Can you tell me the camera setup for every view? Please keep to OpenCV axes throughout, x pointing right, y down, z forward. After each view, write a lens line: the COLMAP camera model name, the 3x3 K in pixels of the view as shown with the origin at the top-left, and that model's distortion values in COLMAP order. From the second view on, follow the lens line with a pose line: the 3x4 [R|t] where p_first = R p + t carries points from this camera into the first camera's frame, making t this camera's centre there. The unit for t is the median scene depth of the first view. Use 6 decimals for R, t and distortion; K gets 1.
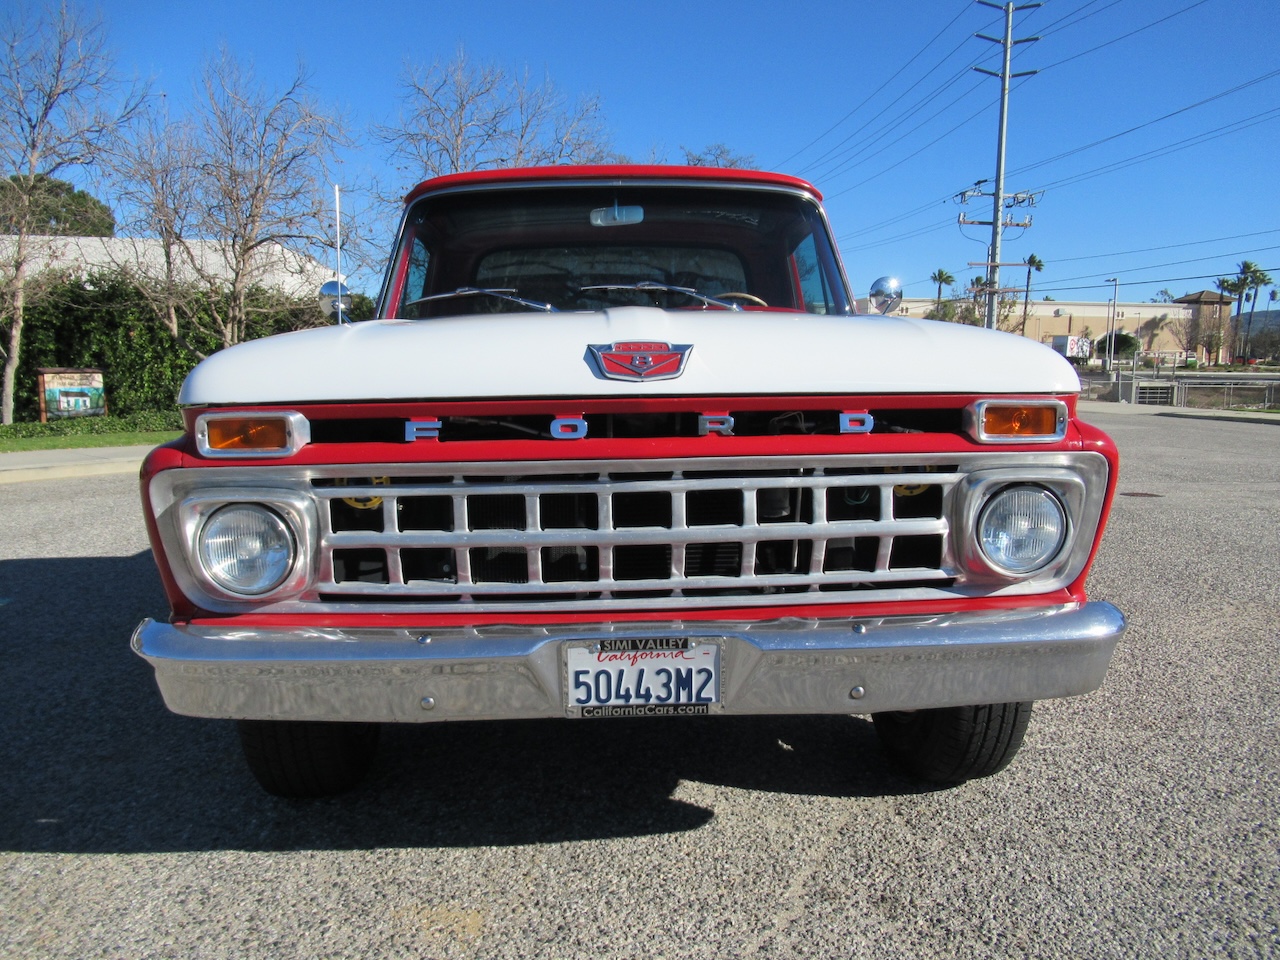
lens RADIAL K [[993.7, 0, 640.0], [0, 993.7, 480.0], [0, 0, 1]] dist [-0.001339, -0.017147]
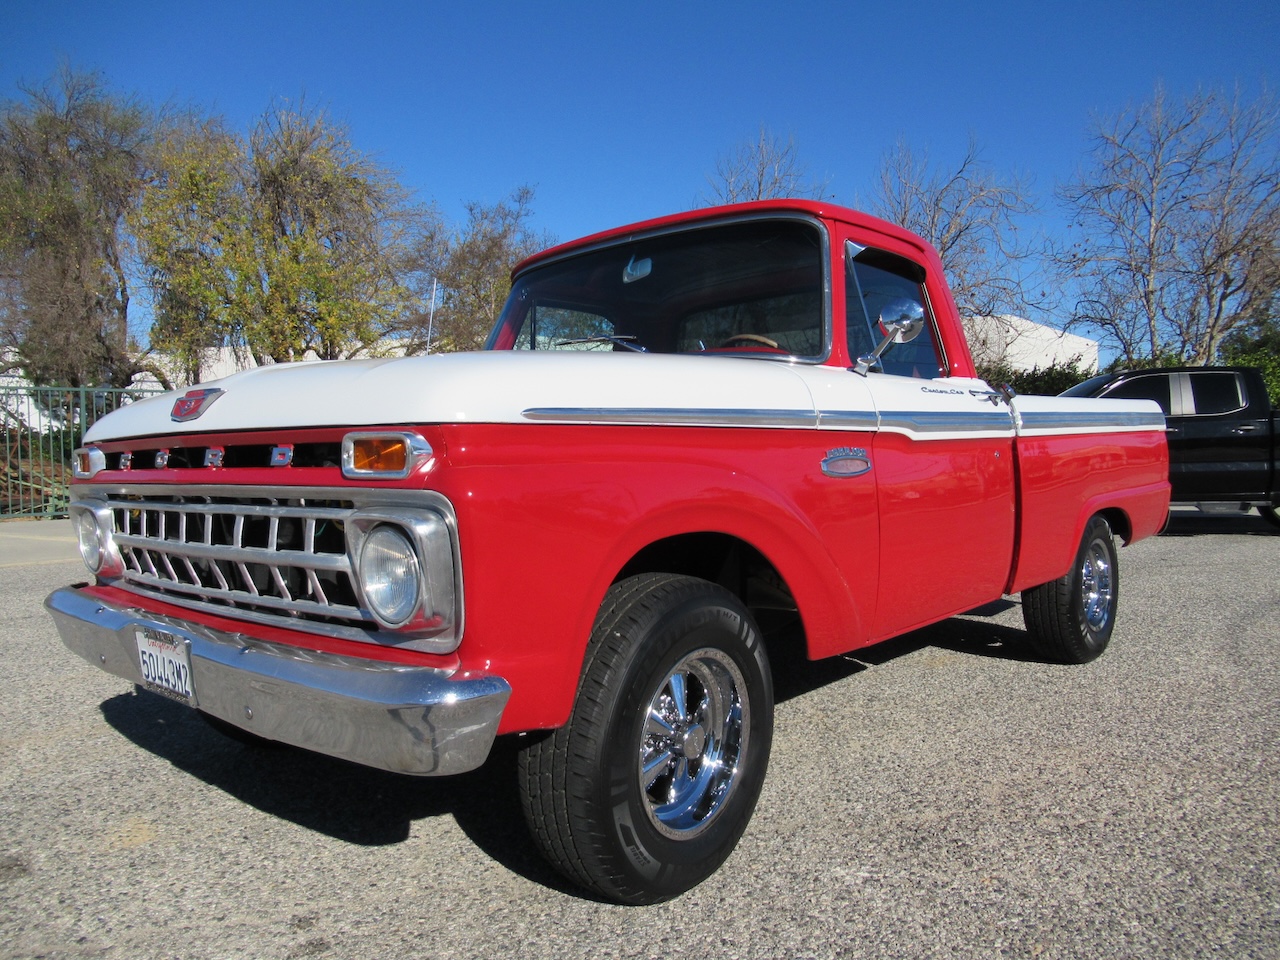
lens RADIAL K [[993.7, 0, 640.0], [0, 993.7, 480.0], [0, 0, 1]] dist [-0.001339, -0.017147]
pose [[0.689445, 0.017243, -0.724133, 1.197129], [-0.071098, 0.996500, -0.043963, -0.012690], [0.720841, 0.081795, 0.688258, 0.533391]]
